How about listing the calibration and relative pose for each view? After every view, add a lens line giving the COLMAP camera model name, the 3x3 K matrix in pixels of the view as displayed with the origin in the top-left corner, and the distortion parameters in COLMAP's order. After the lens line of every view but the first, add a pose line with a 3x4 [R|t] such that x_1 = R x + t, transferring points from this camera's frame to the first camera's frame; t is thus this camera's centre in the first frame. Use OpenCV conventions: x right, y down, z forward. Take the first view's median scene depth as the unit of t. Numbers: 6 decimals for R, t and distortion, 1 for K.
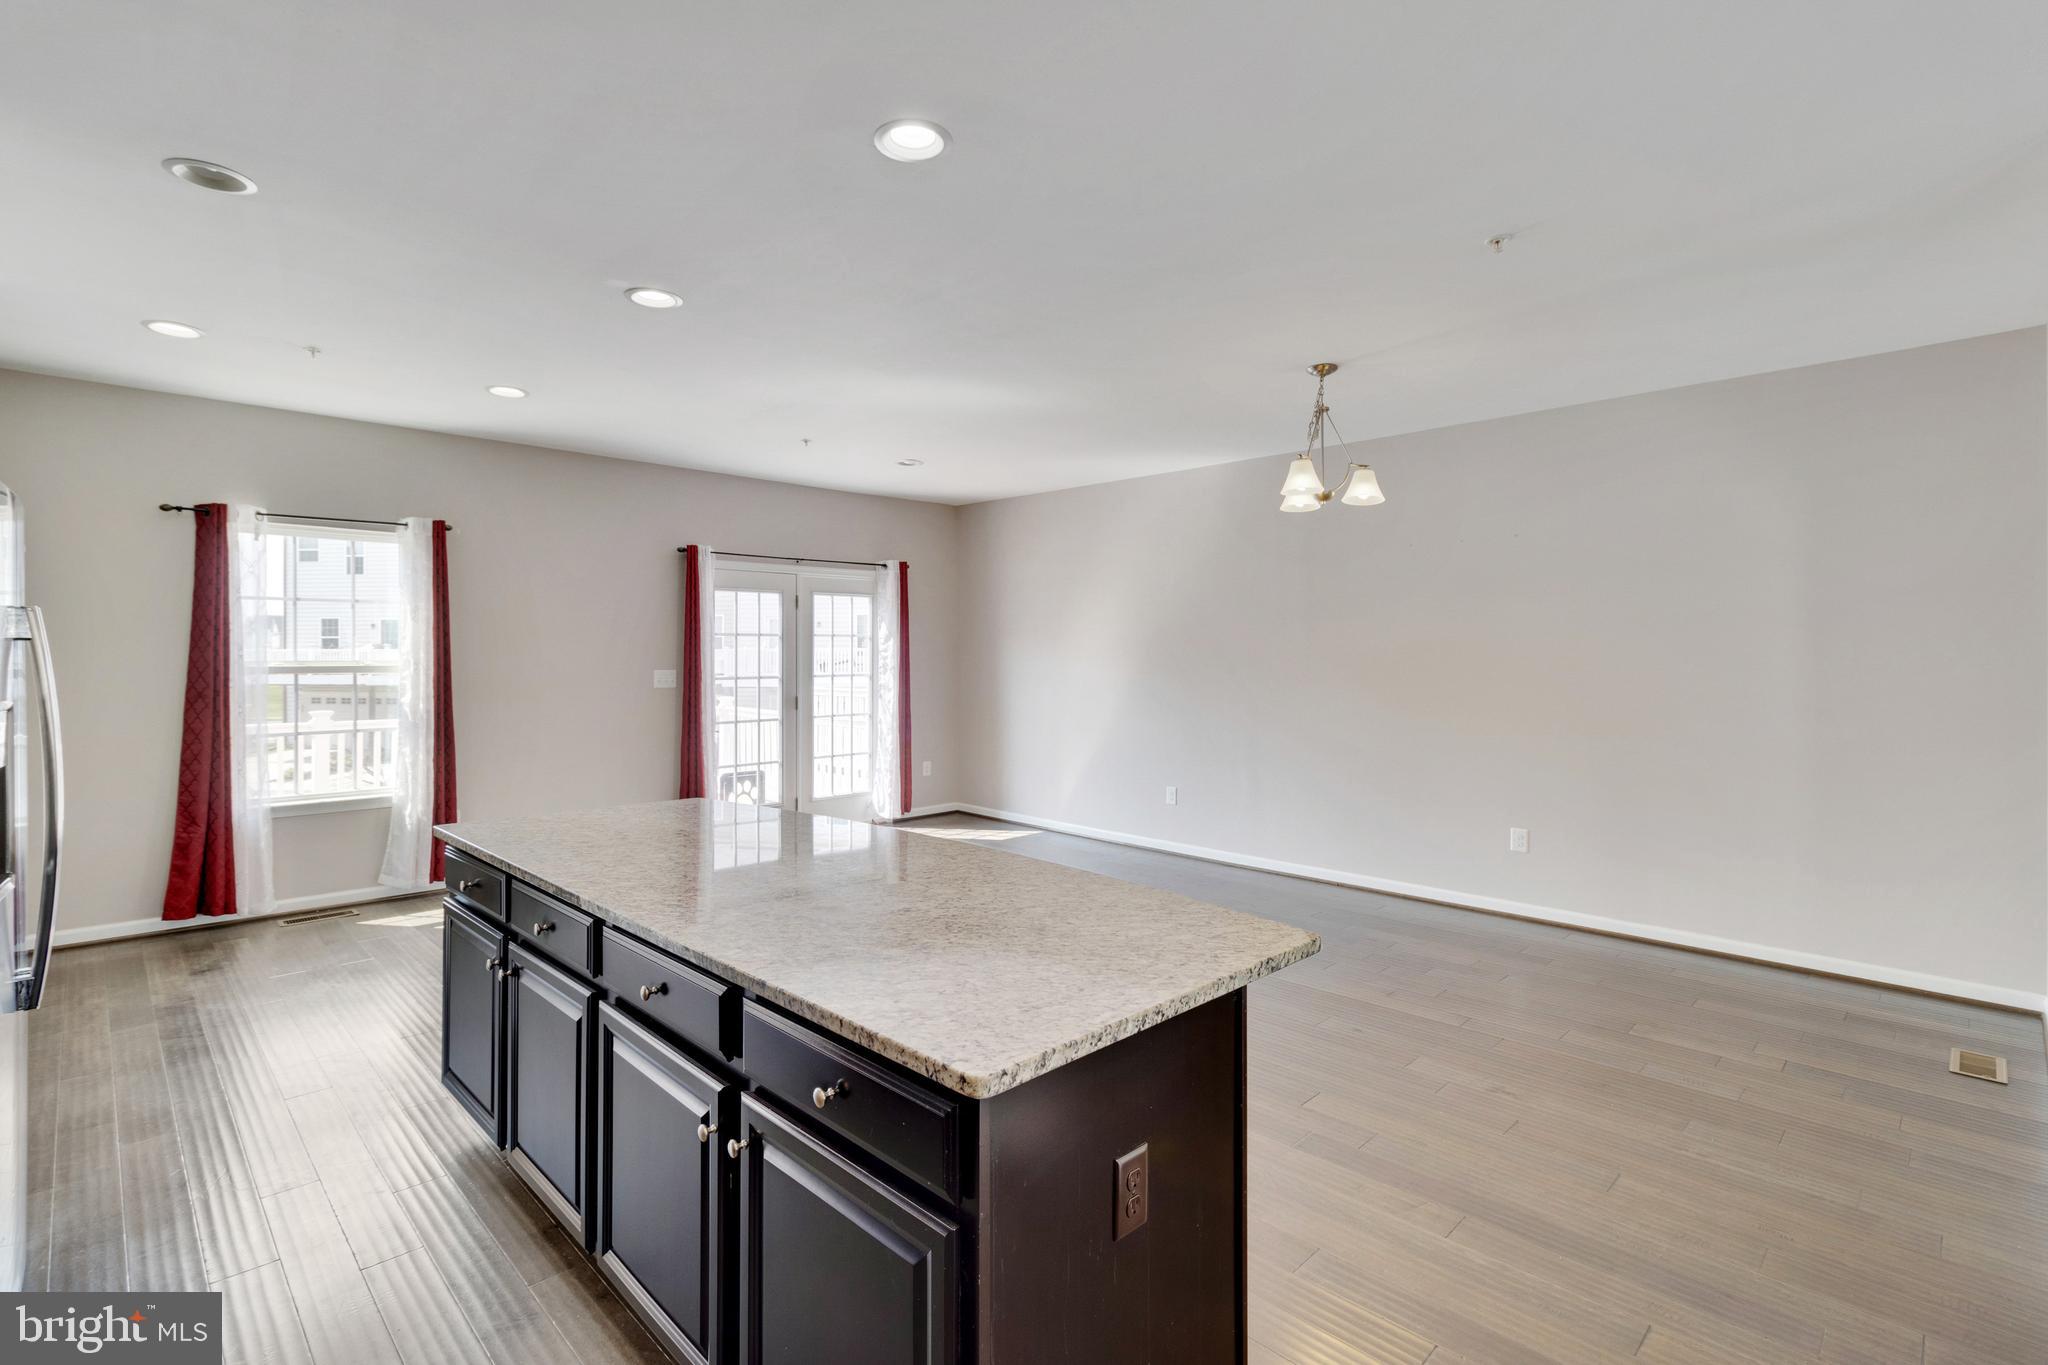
lens RADIAL K [[945.7, 0, 1025.6], [0, 945.7, 668.7], [0, 0, 1]] dist [0.003511, 0.001921]
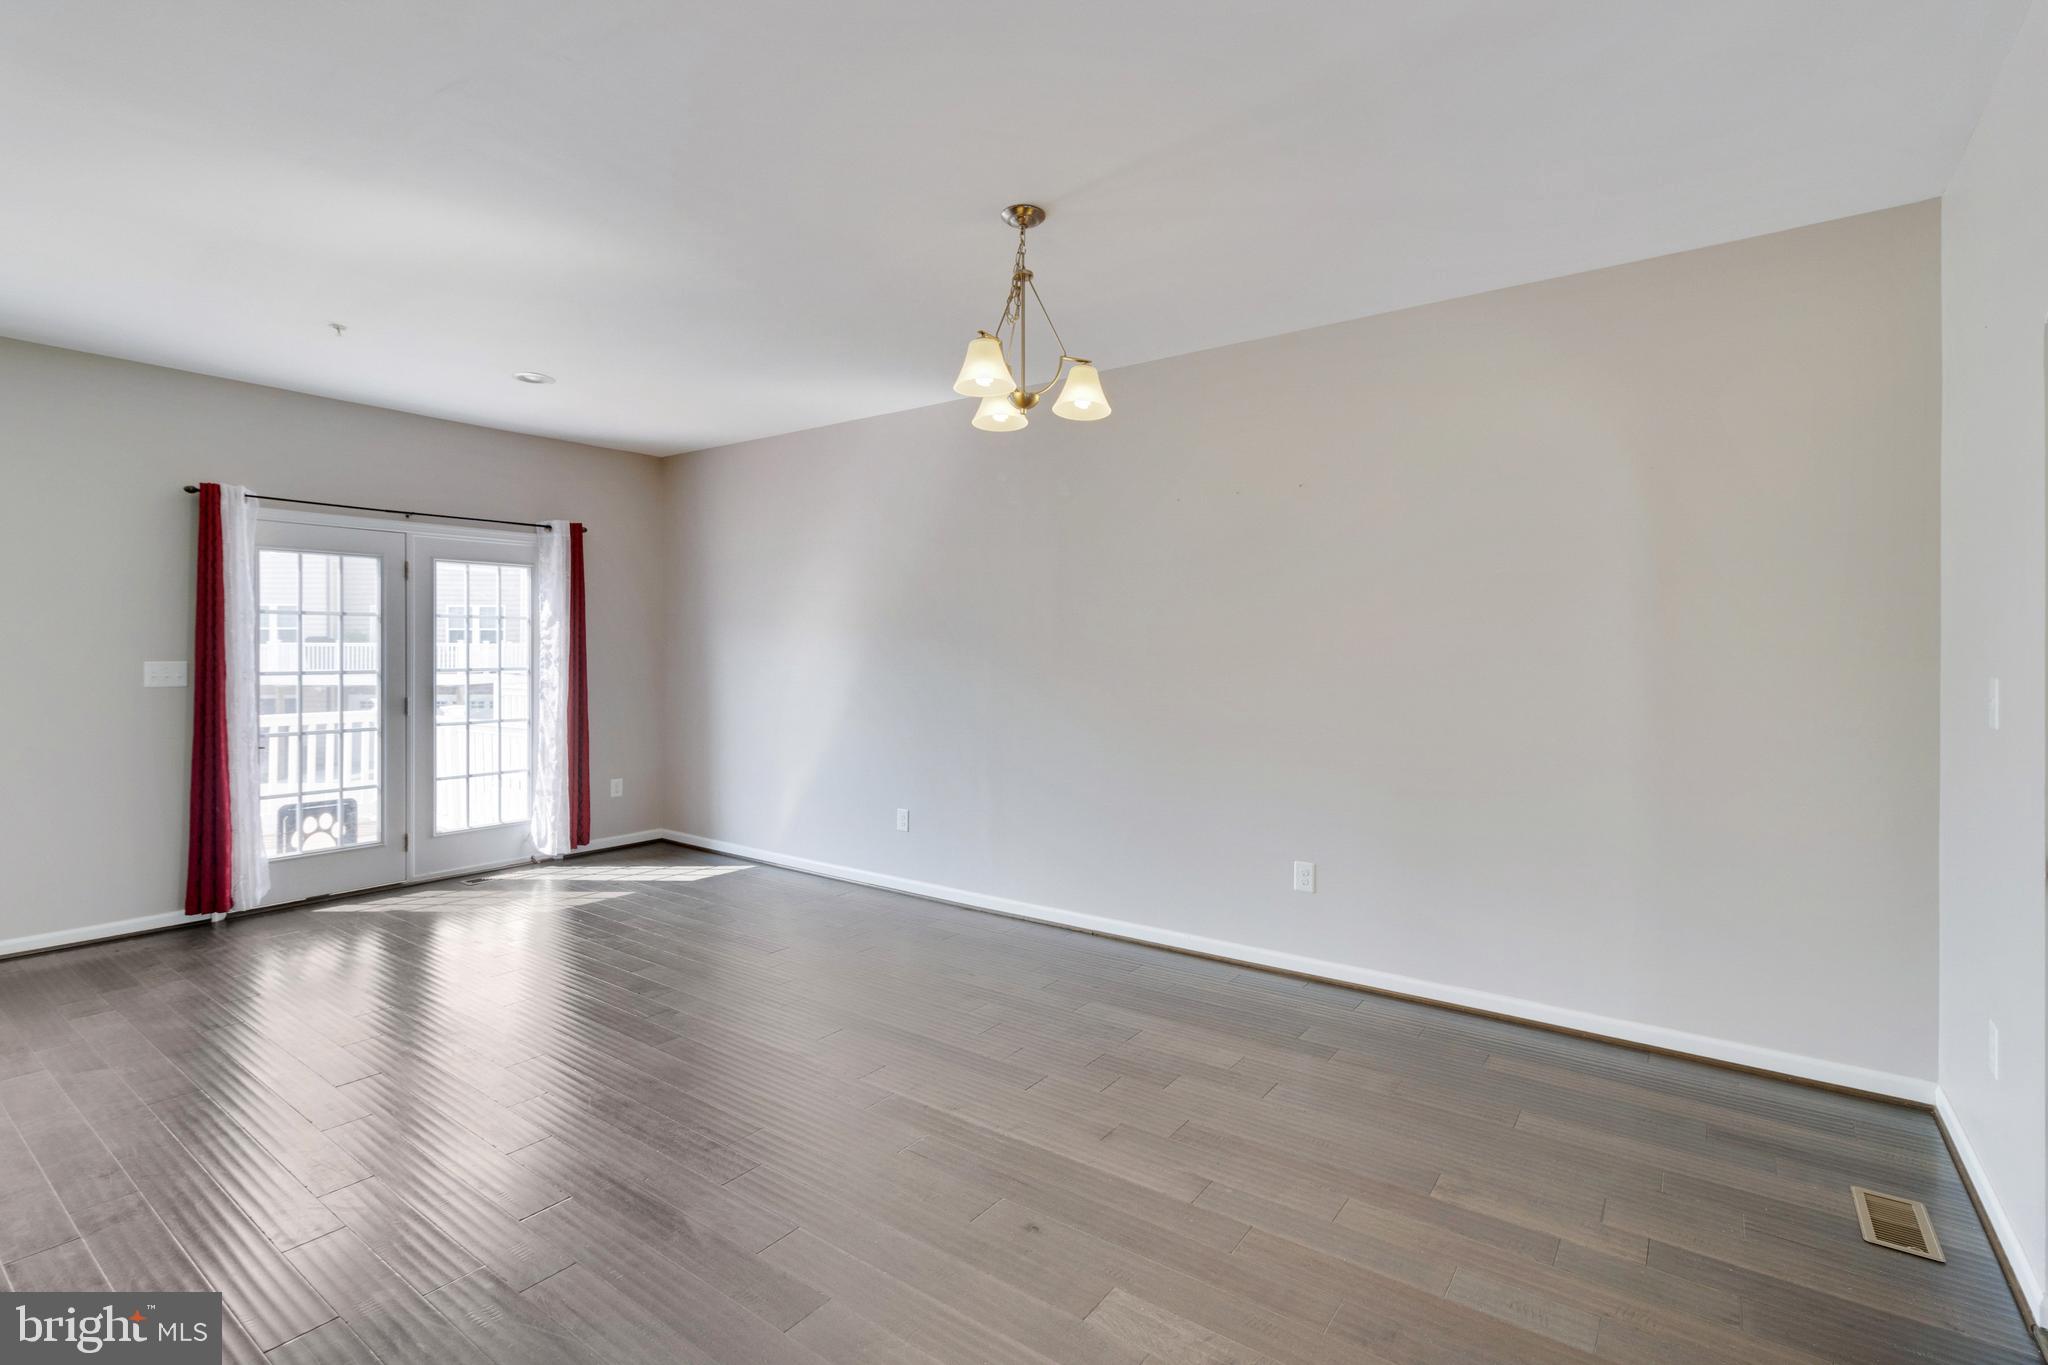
lens RADIAL K [[945.7, 0, 1022.4], [0, 945.7, 678.8], [0, 0, 1]] dist [0.003511, 0.001921]
pose [[0.988277, -0.004081, 0.152618, 0.124072], [0.001995, 0.999902, 0.013824, 0.005285], [-0.152659, -0.013358, 0.988189, 0.191681]]
